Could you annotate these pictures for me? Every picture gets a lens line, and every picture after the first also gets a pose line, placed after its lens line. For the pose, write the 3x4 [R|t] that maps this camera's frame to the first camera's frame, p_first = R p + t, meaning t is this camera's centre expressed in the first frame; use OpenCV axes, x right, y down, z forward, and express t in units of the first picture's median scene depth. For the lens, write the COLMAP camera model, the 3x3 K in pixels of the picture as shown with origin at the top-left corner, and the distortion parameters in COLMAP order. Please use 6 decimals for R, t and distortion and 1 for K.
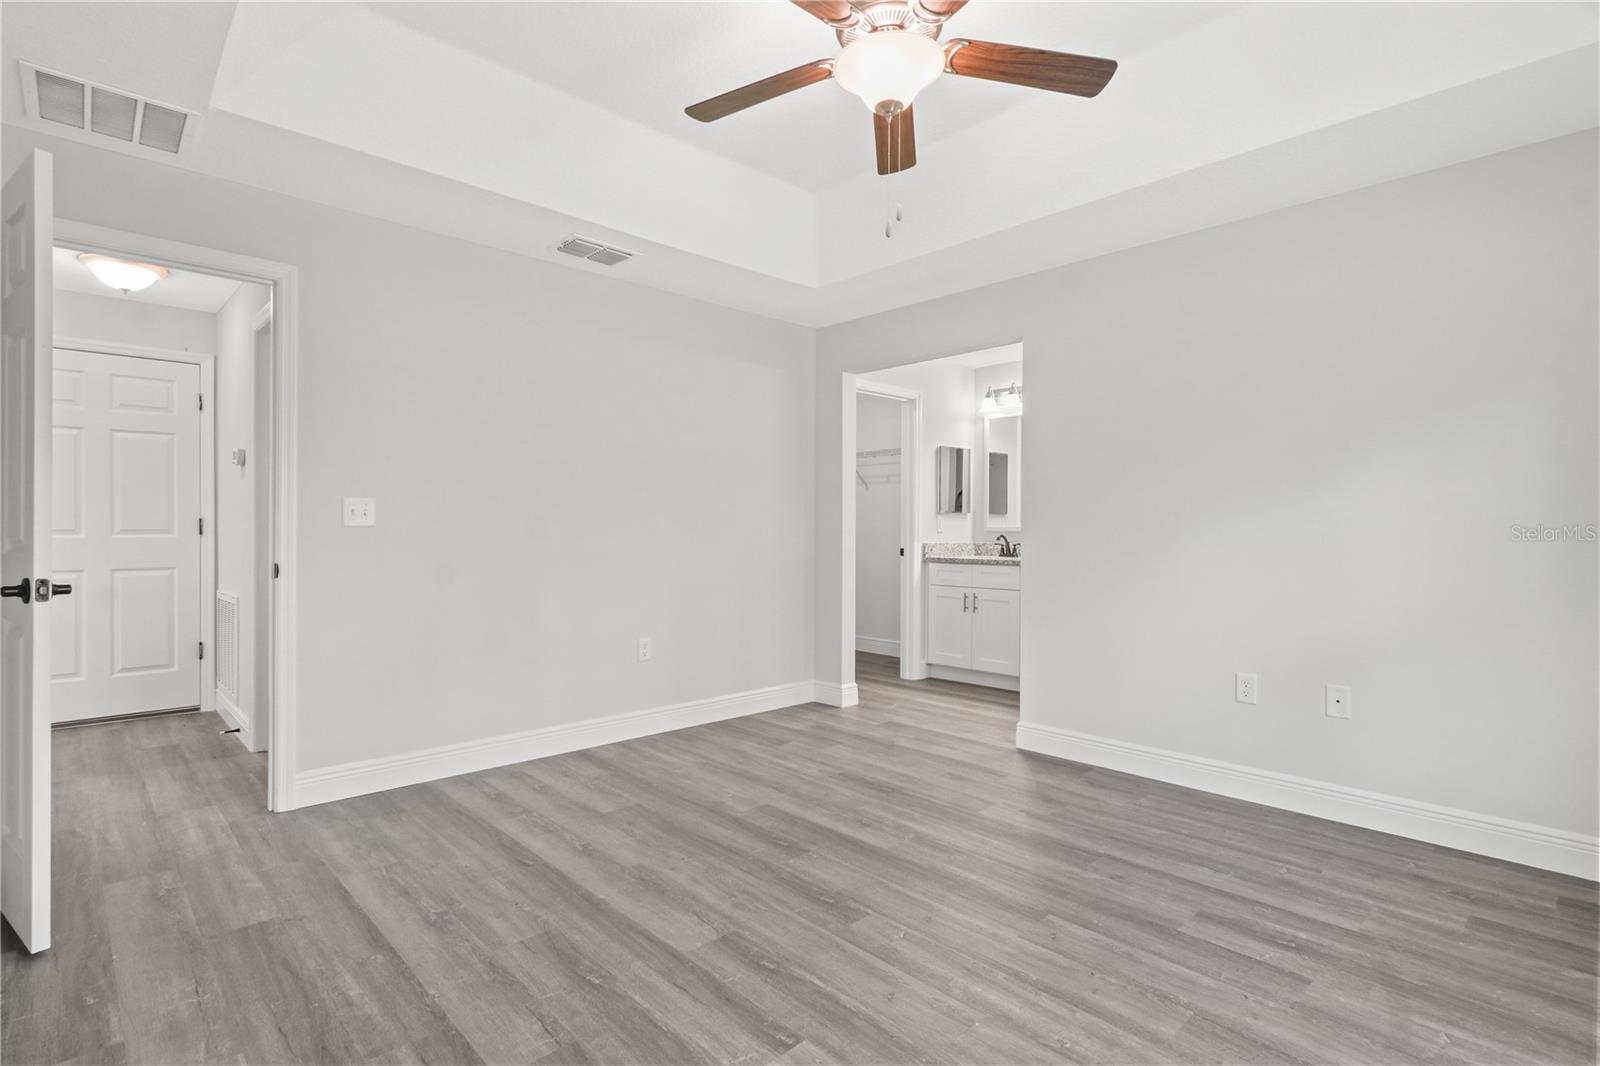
lens RADIAL K [[791.3, 0, 778.6], [0, 791.3, 520.4], [0, 0, 1]] dist [0.006558, -0.001720]
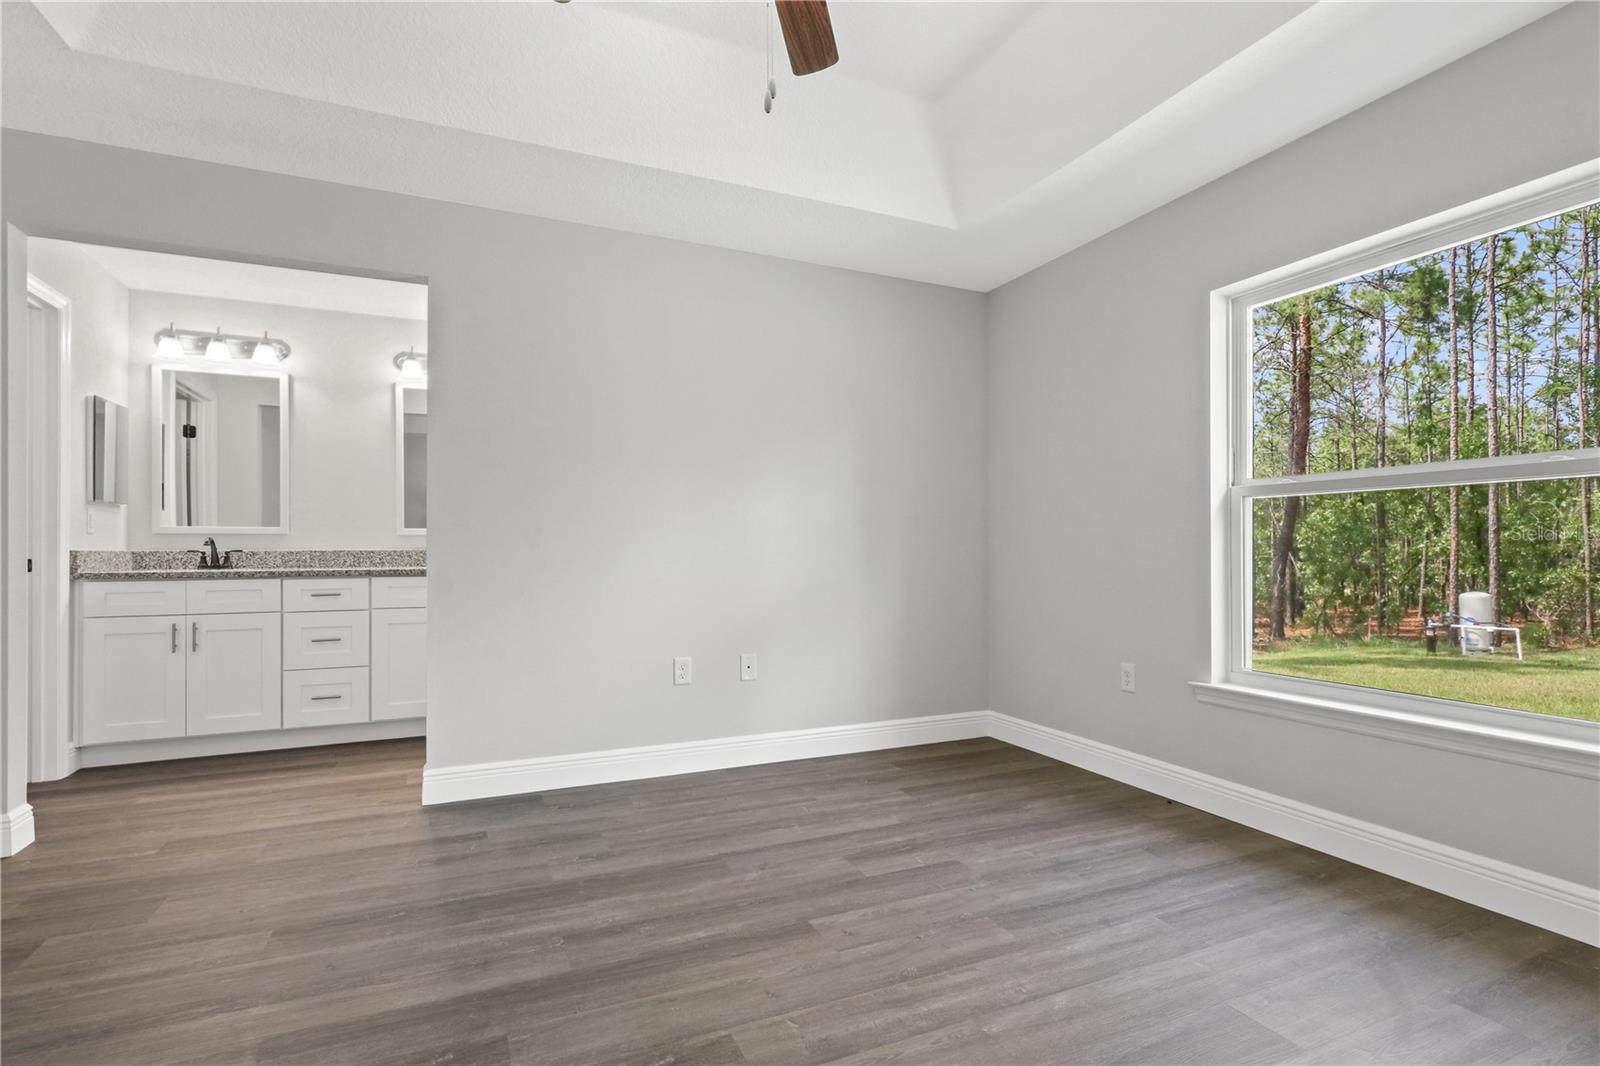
lens RADIAL K [[781.2, 0, 800.0], [0, 781.2, 542.8], [0, 0, 1]] dist [0.000974, 0.000746]
pose [[0.312190, 0.006973, 0.949994, -0.412544], [-0.007216, 0.999962, -0.004969, 0.042942], [-0.949992, -0.005304, 0.312228, 0.553617]]
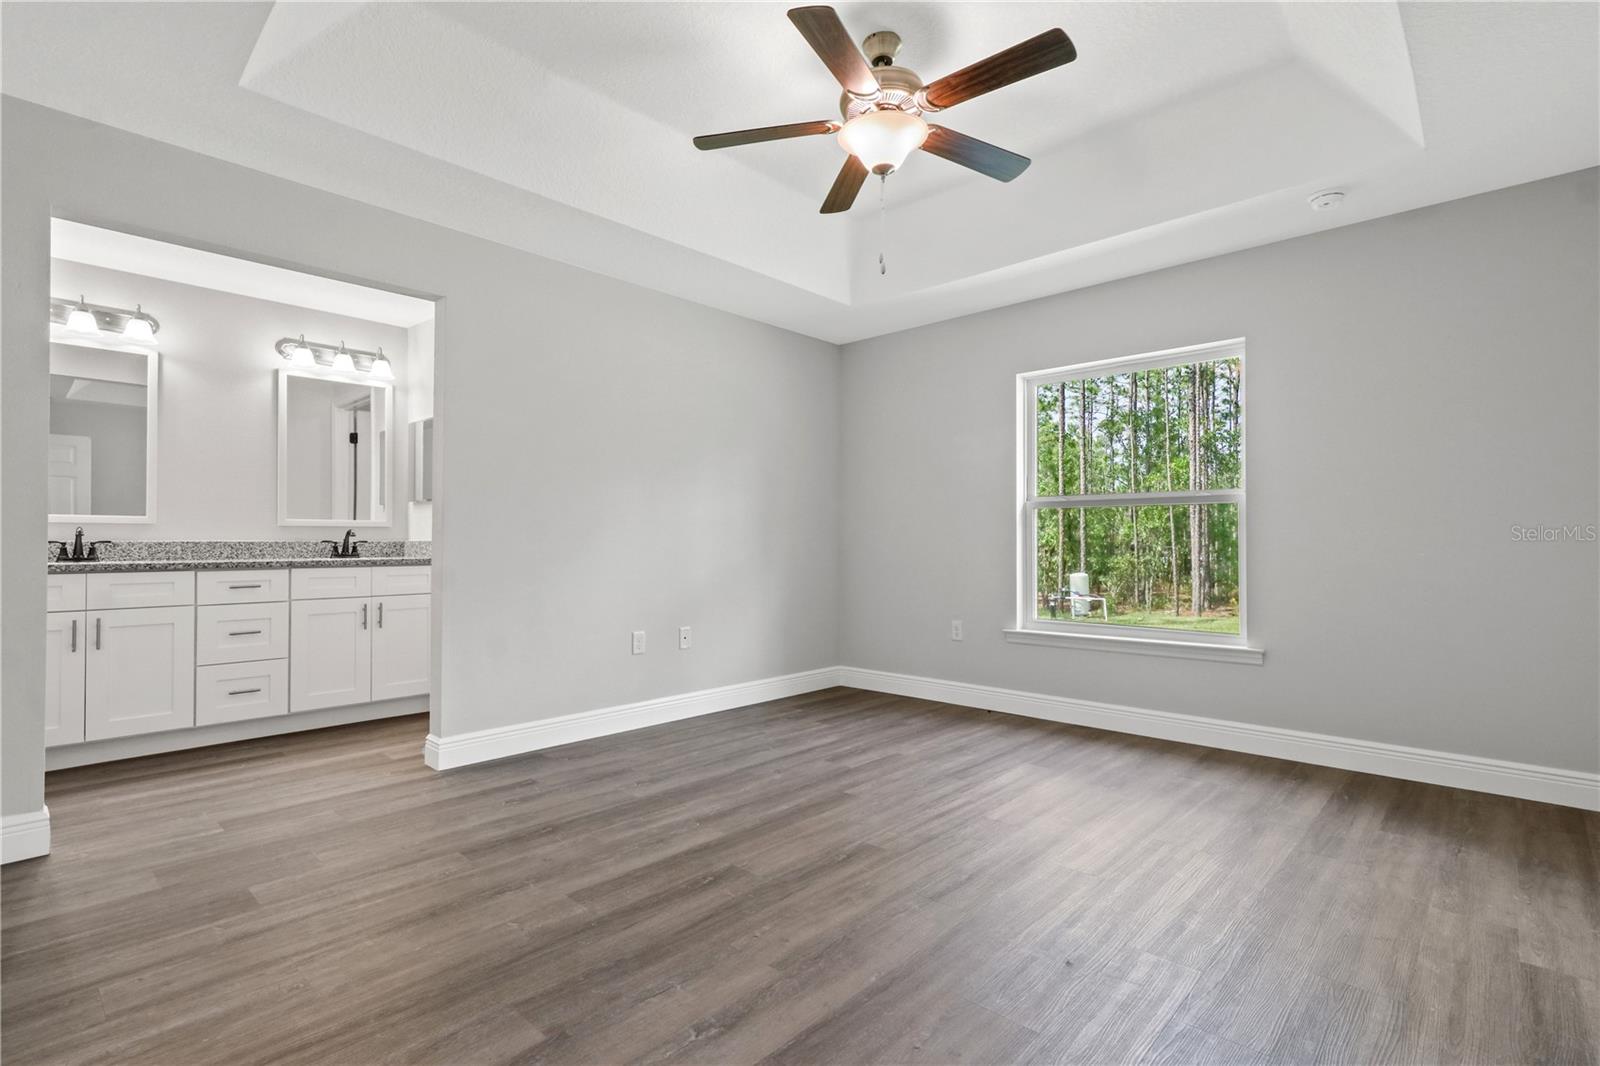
lens RADIAL K [[781.2, 0, 805.0], [0, 781.2, 529.4], [0, 0, 1]] dist [0.000974, 0.000746]
pose [[-0.092830, 0.013735, 0.995587, -0.777963], [-0.009877, 0.999843, -0.014715, 0.045120], [-0.995633, -0.011199, -0.092680, 0.916246]]
